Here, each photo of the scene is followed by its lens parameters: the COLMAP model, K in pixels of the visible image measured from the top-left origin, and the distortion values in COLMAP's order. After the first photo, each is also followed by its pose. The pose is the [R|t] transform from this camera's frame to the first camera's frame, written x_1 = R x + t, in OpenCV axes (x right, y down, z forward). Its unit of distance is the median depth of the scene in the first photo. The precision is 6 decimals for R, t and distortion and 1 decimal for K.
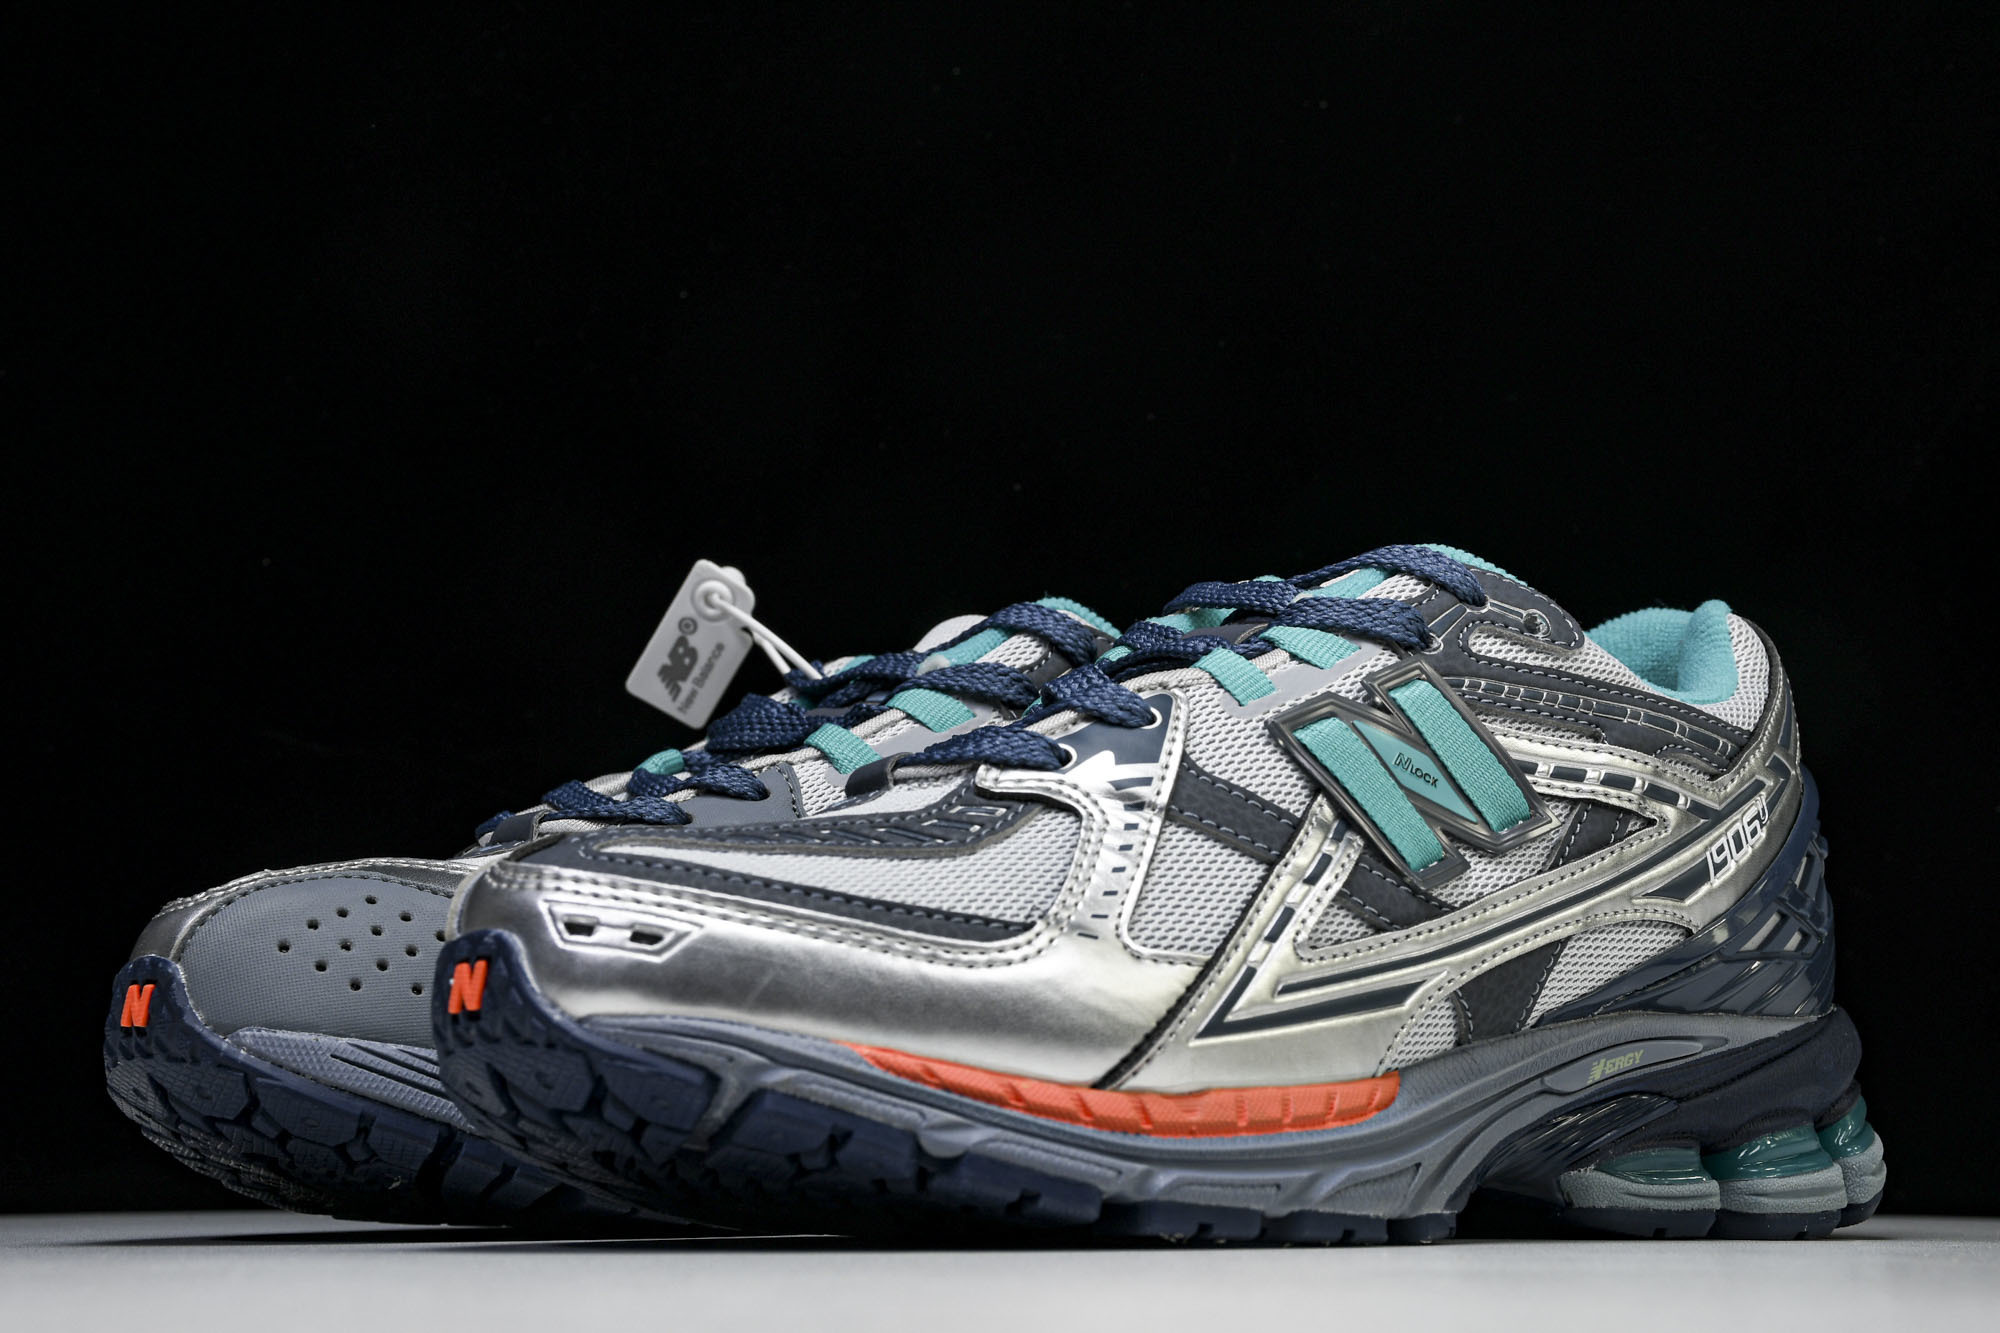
lens RADIAL K [[3474.3, 0, 1000.0], [0, 3474.3, 666.5], [0, 0, 1]] dist [0.162797, -0.049543]
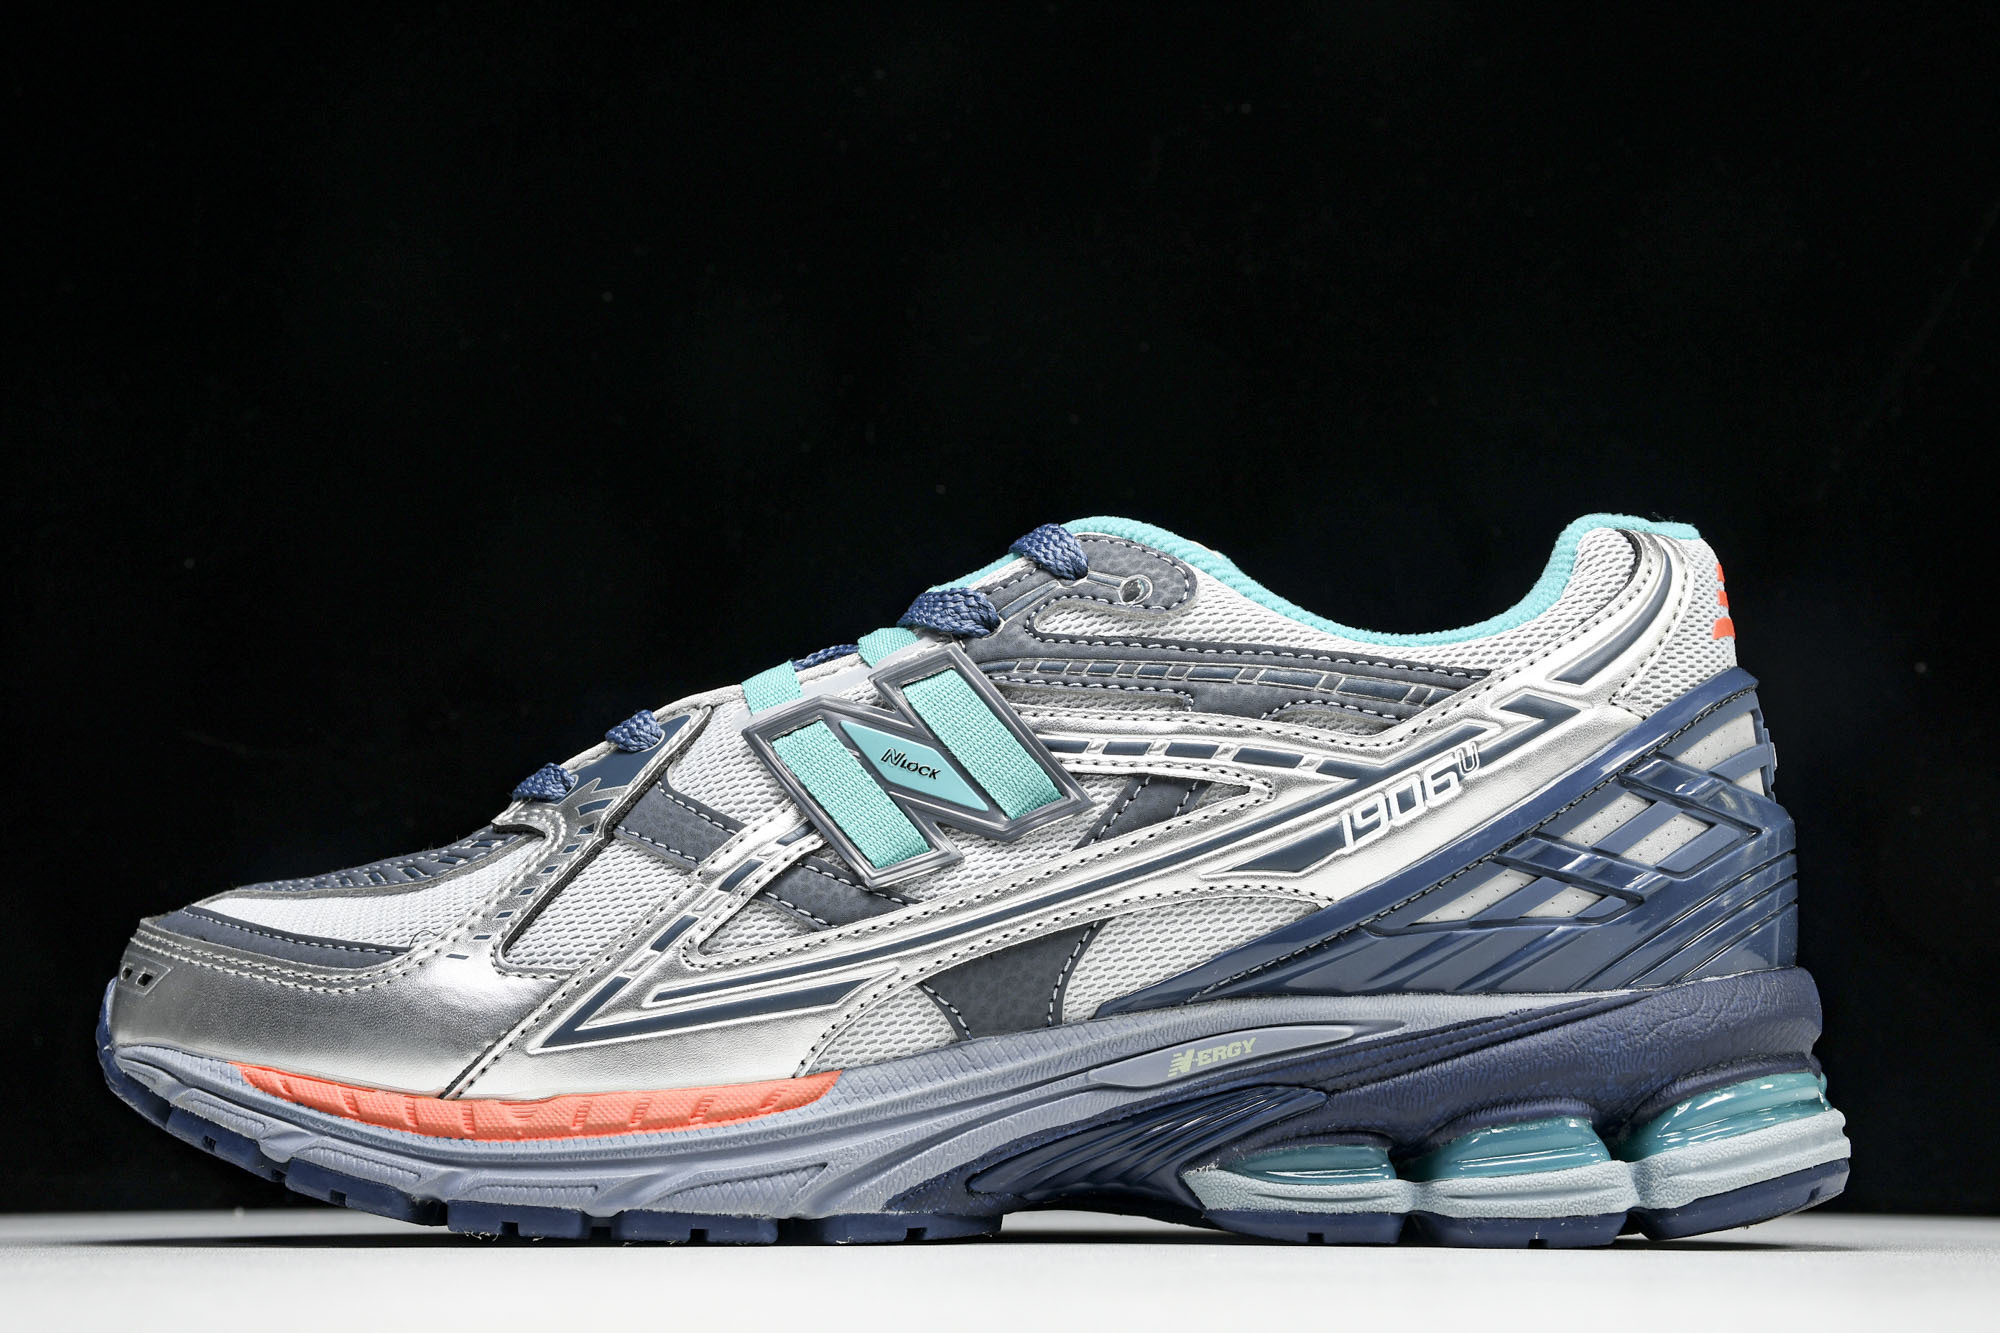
lens RADIAL K [[3474.3, 0, 1000.0], [0, 3474.3, 666.5], [0, 0, 1]] dist [0.162797, -0.049543]
pose [[0.669630, -0.103192, -0.735491, 0.842960], [0.105629, 0.993466, -0.043217, 0.046247], [0.735145, -0.048750, 0.676155, 0.345418]]
